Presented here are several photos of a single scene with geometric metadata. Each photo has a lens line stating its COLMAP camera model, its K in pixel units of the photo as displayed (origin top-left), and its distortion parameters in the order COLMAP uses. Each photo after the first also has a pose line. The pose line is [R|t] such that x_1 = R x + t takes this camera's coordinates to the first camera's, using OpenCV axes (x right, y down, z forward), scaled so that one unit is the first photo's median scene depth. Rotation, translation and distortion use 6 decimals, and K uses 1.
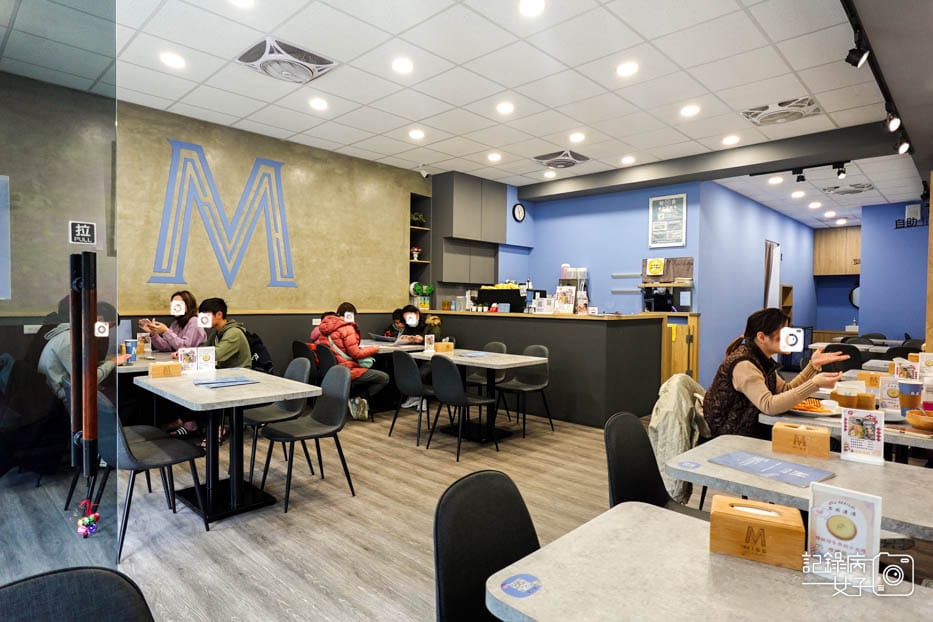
lens RADIAL K [[530.6, 0, 468.1], [0, 530.6, 313.3], [0, 0, 1]] dist [0.000445, -0.001930]
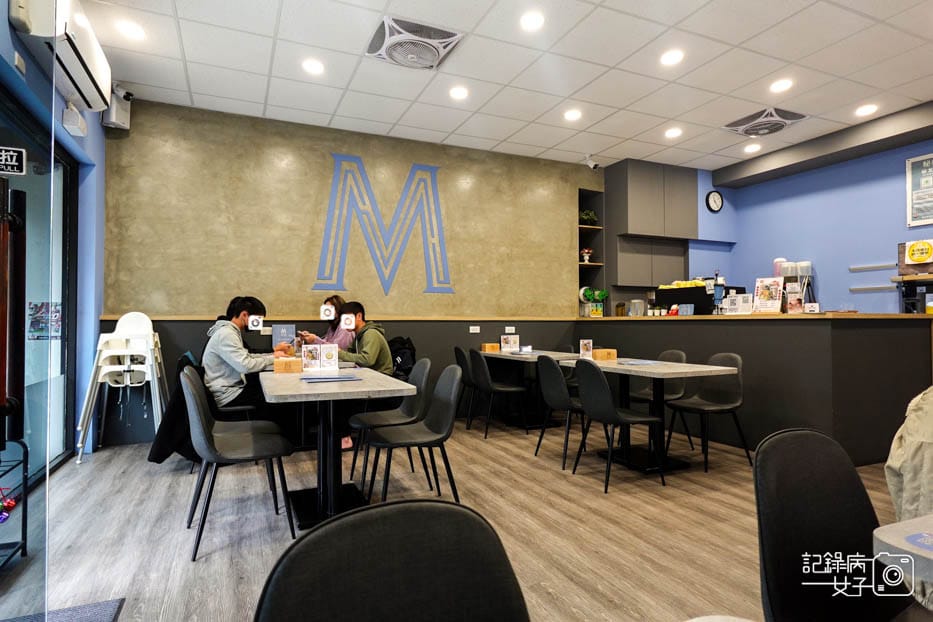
lens RADIAL K [[530.6, 0, 464.5], [0, 530.6, 313.2], [0, 0, 1]] dist [0.000445, -0.001930]
pose [[0.925100, -0.019894, -0.379202, 0.071115], [0.003032, 0.998982, -0.045014, 0.035752], [0.379711, 0.040493, 0.924219, 0.137652]]
